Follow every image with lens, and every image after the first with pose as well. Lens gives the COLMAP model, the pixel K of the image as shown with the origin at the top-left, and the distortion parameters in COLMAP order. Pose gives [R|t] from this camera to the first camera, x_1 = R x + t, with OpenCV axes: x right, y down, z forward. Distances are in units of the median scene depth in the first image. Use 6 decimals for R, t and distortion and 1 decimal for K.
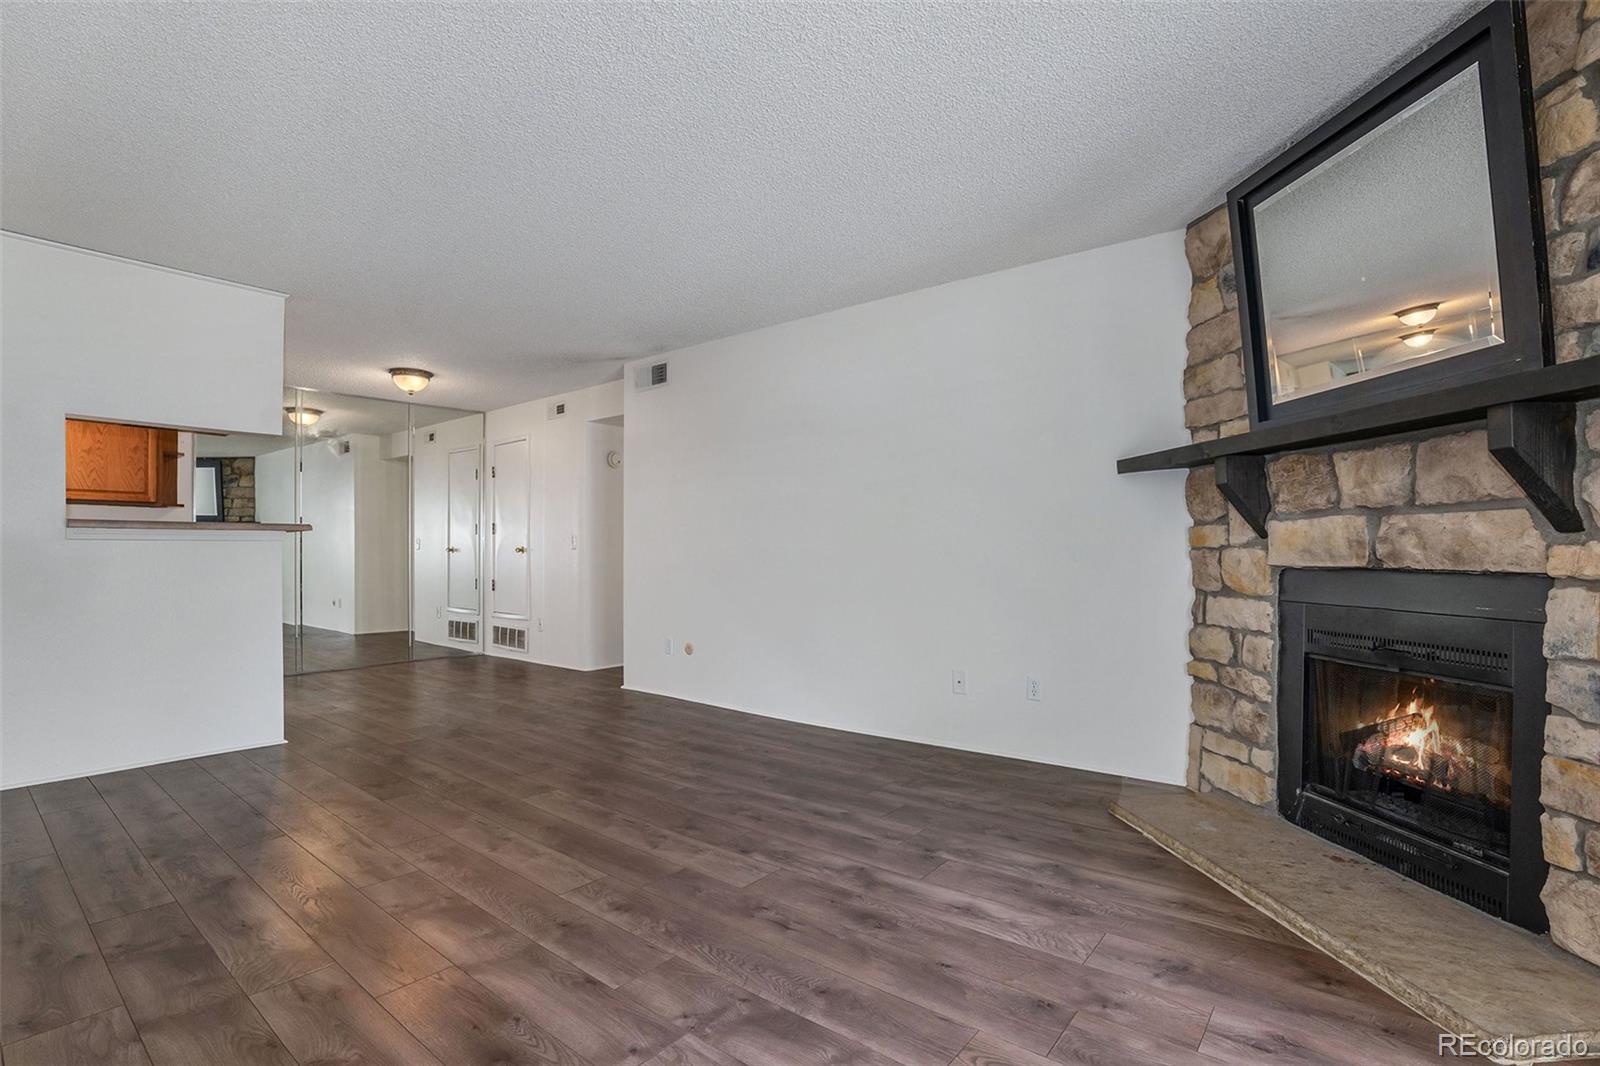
lens RADIAL K [[739.7, 0, 850.0], [0, 739.7, 551.6], [0, 0, 1]] dist [-0.070462, 0.014758]
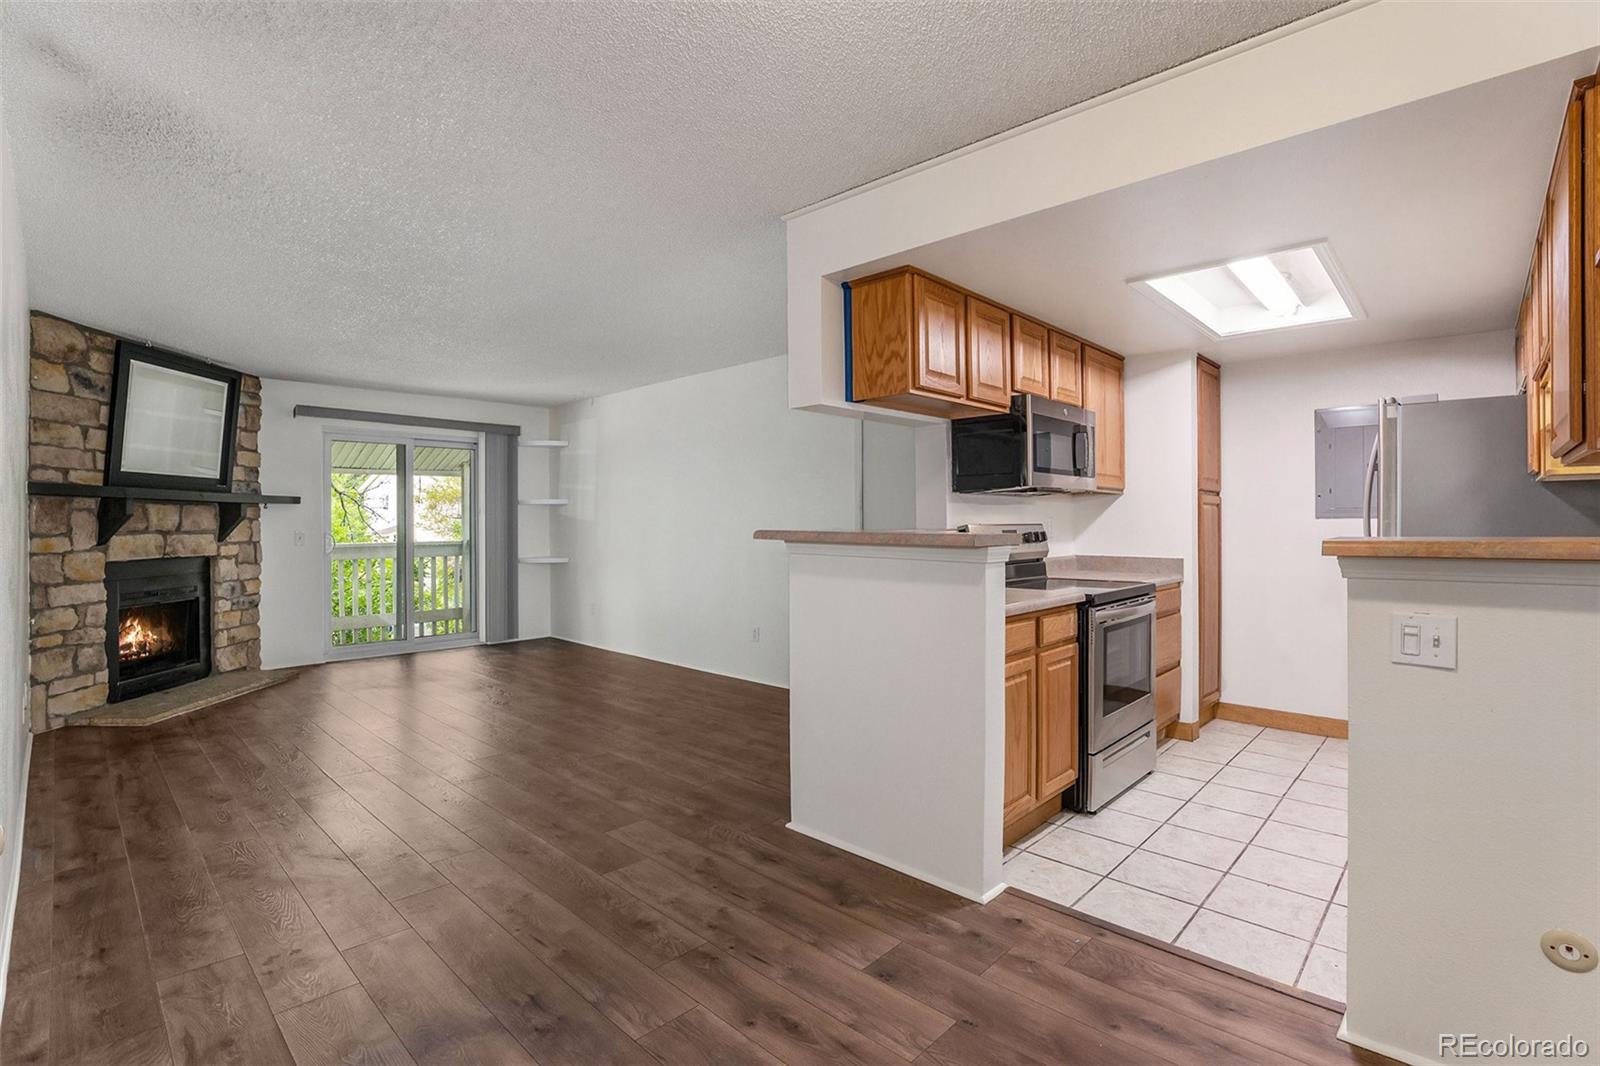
lens RADIAL K [[735.2, 0, 796.0], [0, 735.2, 517.4], [0, 0, 1]] dist [-0.041452, 0.000453]
pose [[-0.989565, 0.006288, 0.143947, -1.363247], [0.005349, 0.999962, -0.006910, -0.069336], [-0.143985, -0.006068, -0.989561, 2.568195]]
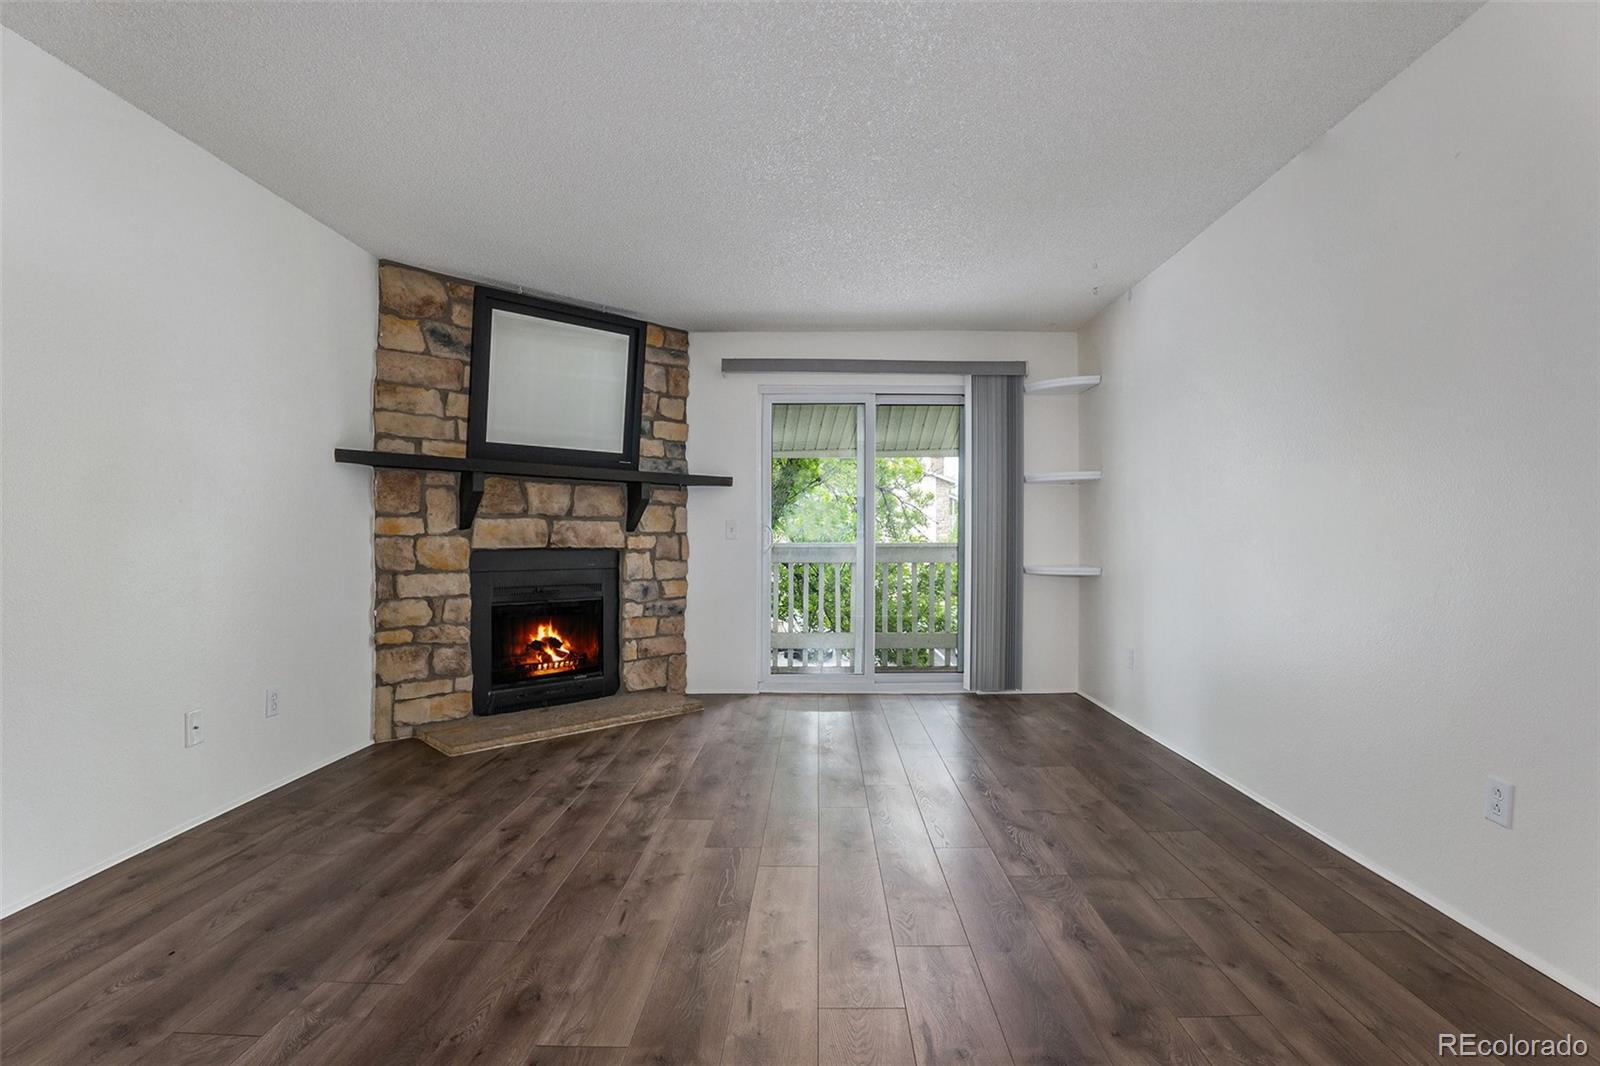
lens RADIAL K [[748.8, 0, 793.6], [0, 748.8, 526.8], [0, 0, 1]] dist [-0.108537, 0.048093]
pose [[-0.565685, 0.015548, 0.824475, -1.073223], [0.000932, 0.999834, -0.018215, 0.003206], [-0.824621, -0.009535, -0.565606, 1.376206]]
